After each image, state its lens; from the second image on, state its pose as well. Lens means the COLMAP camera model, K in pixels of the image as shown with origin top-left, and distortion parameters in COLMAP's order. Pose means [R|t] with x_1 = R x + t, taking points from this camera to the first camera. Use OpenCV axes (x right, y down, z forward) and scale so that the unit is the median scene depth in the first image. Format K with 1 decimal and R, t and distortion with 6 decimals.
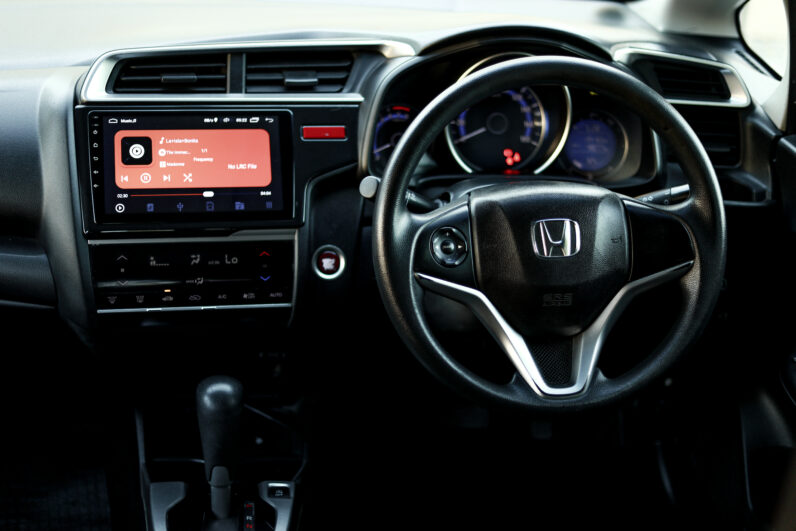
lens RADIAL K [[1170.6, 0, 398.0], [0, 1170.6, 265.5], [0, 0, 1]] dist [-0.174241, -0.046545]
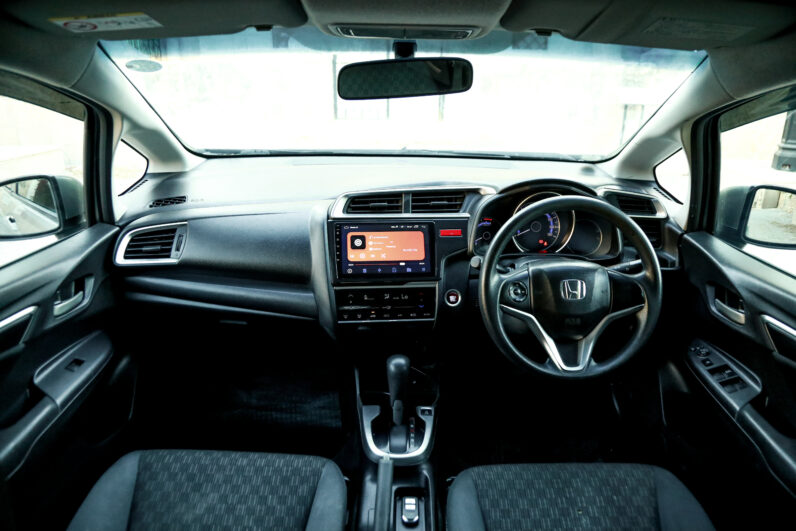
lens RADIAL K [[527.5, 0, 398.0], [0, 527.5, 265.5], [0, 0, 1]] dist [-0.134846, 0.000812]
pose [[0.991972, 0.005224, -0.126349, -0.039757], [-0.008044, 0.999730, -0.021820, -0.038427], [0.126201, 0.022661, 0.991746, 0.098101]]
